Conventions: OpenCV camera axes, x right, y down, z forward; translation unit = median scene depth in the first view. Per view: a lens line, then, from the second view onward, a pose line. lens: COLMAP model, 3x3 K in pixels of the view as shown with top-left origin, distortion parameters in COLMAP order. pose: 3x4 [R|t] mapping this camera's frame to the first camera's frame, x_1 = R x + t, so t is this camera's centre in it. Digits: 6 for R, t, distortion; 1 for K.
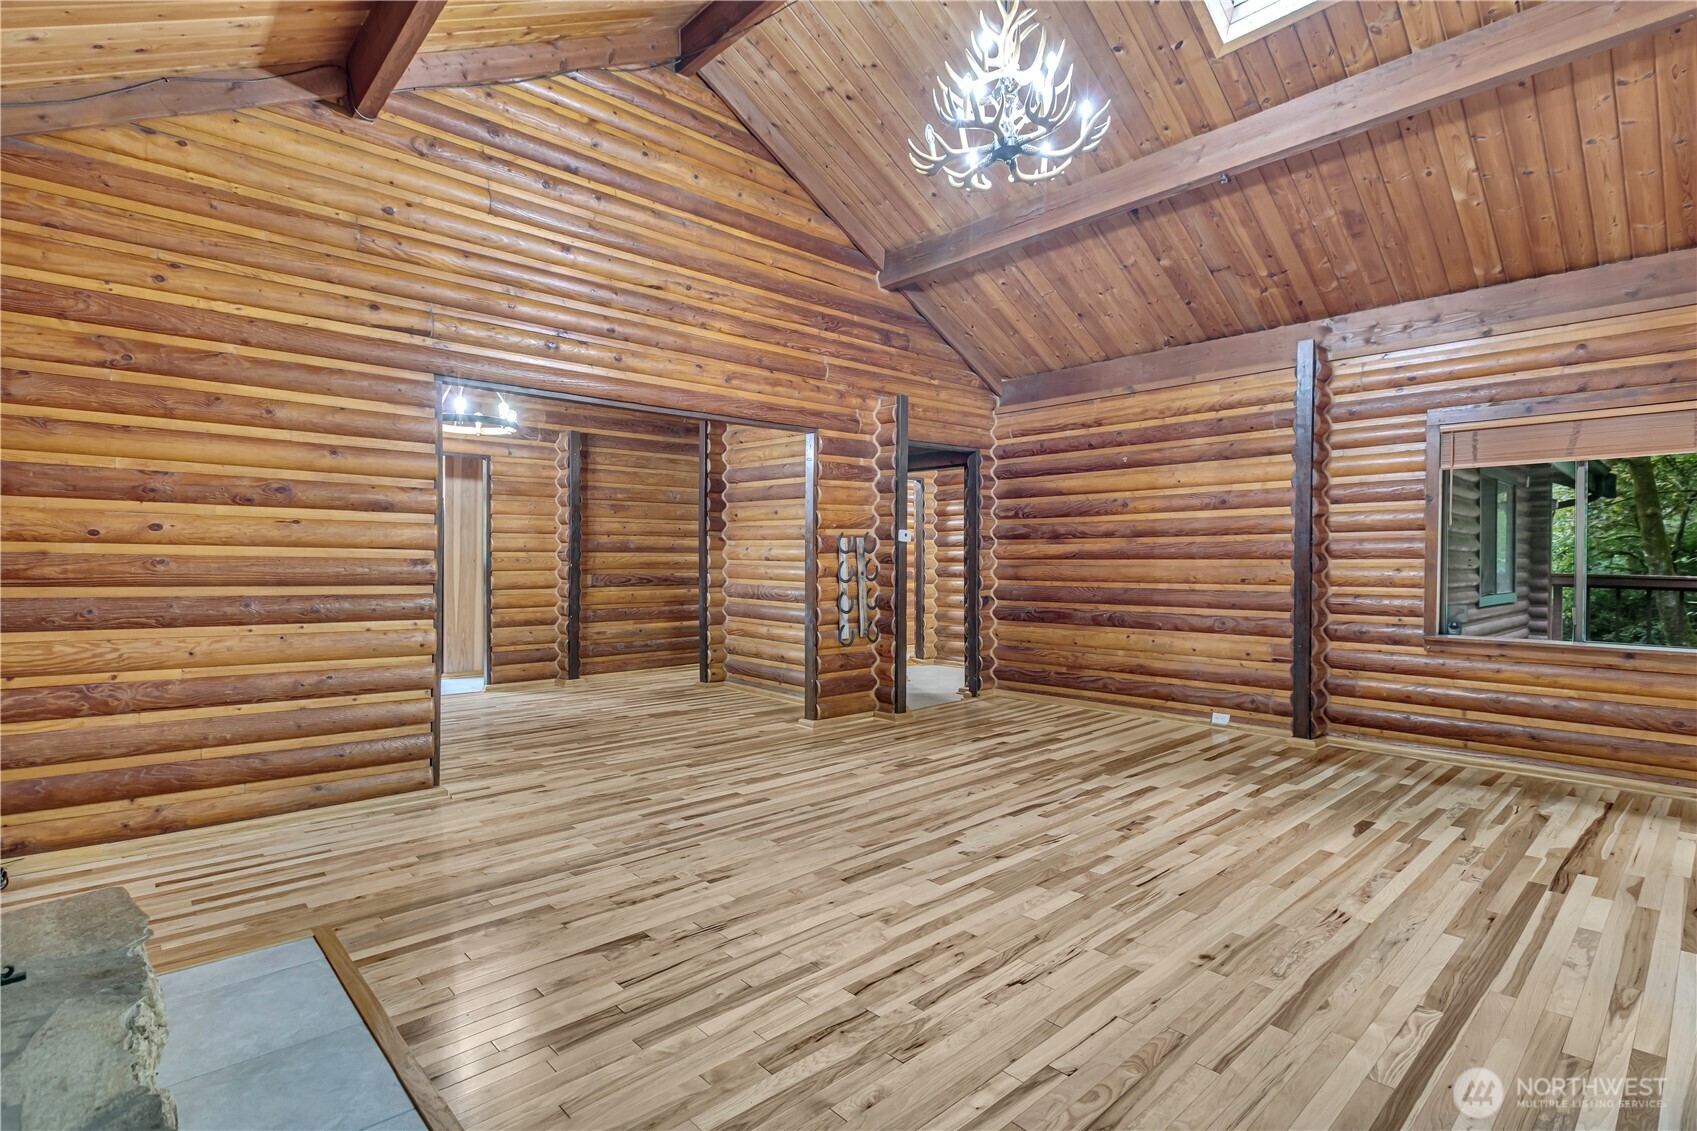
lens RADIAL K [[821.2, 0, 859.7], [0, 821.2, 587.4], [0, 0, 1]] dist [0.000564, -0.000125]
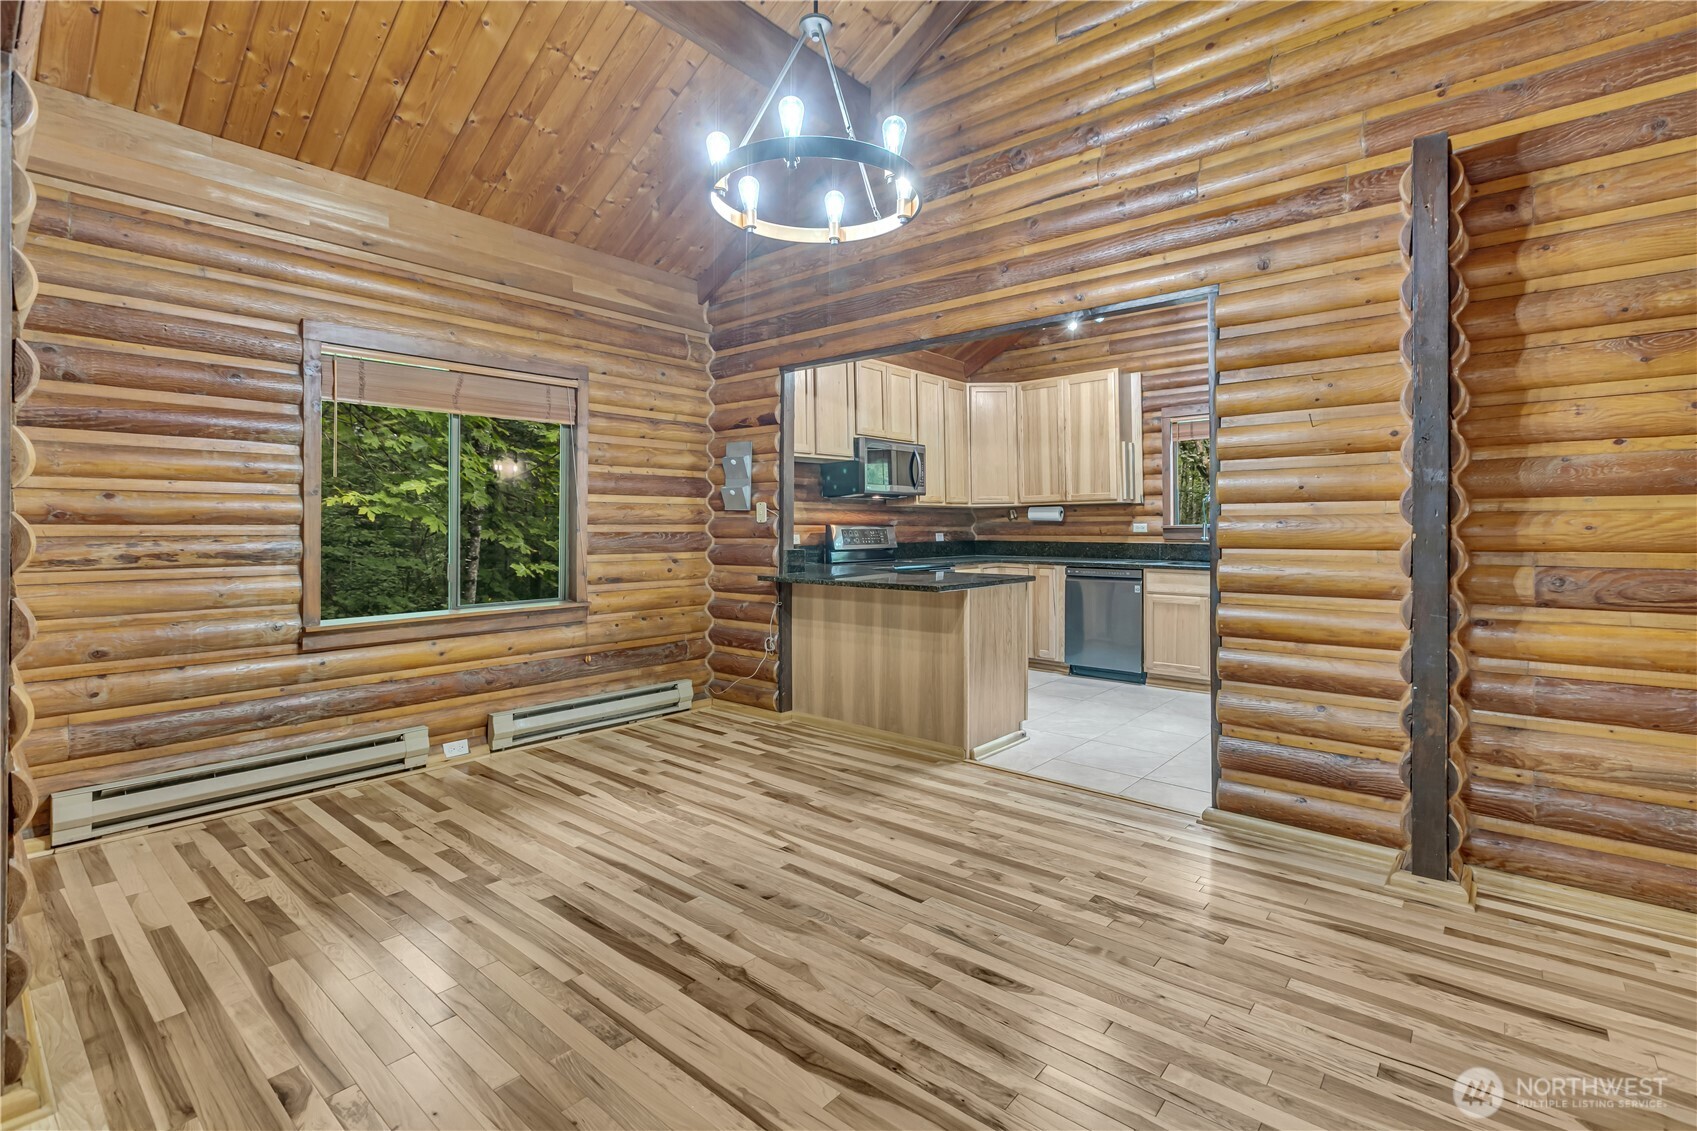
lens RADIAL K [[777.0, 0, 858.2], [0, 777.0, 522.1], [0, 0, 1]] dist [0.001255, -0.001668]
pose [[0.118632, -0.010460, -0.992883, -0.105560], [-0.034223, 0.999307, -0.014617, -0.035875], [0.992348, 0.035714, 0.118192, 1.293010]]
